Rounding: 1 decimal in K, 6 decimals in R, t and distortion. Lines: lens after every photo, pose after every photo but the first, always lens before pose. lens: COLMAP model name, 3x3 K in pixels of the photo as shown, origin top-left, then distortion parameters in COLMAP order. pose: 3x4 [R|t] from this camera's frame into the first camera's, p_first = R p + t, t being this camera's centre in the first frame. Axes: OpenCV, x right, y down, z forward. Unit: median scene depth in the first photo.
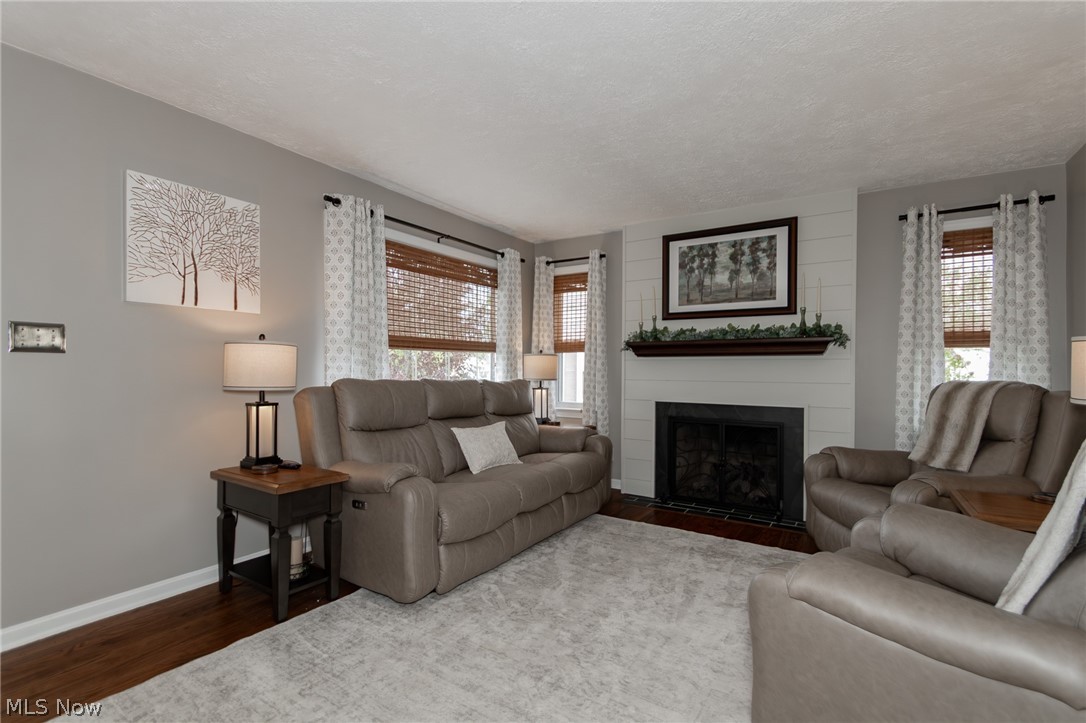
lens RADIAL K [[507.9, 0, 544.1], [0, 507.9, 368.4], [0, 0, 1]] dist [0.001552, -0.000648]
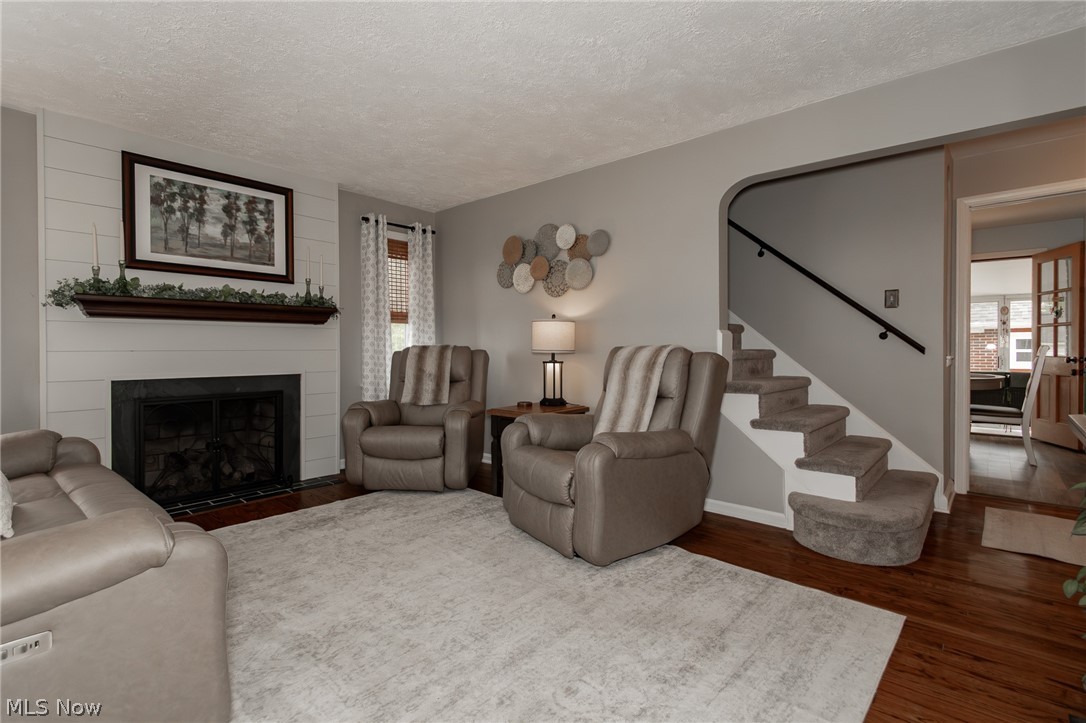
lens RADIAL K [[512.9, 0, 544.2], [0, 512.9, 352.6], [0, 0, 1]] dist [-0.000064, -0.000484]
pose [[0.133235, -0.016545, 0.990946, -0.456977], [-0.000424, 0.999860, 0.016751, 0.014936], [-0.991084, -0.002652, 0.133209, 0.343470]]
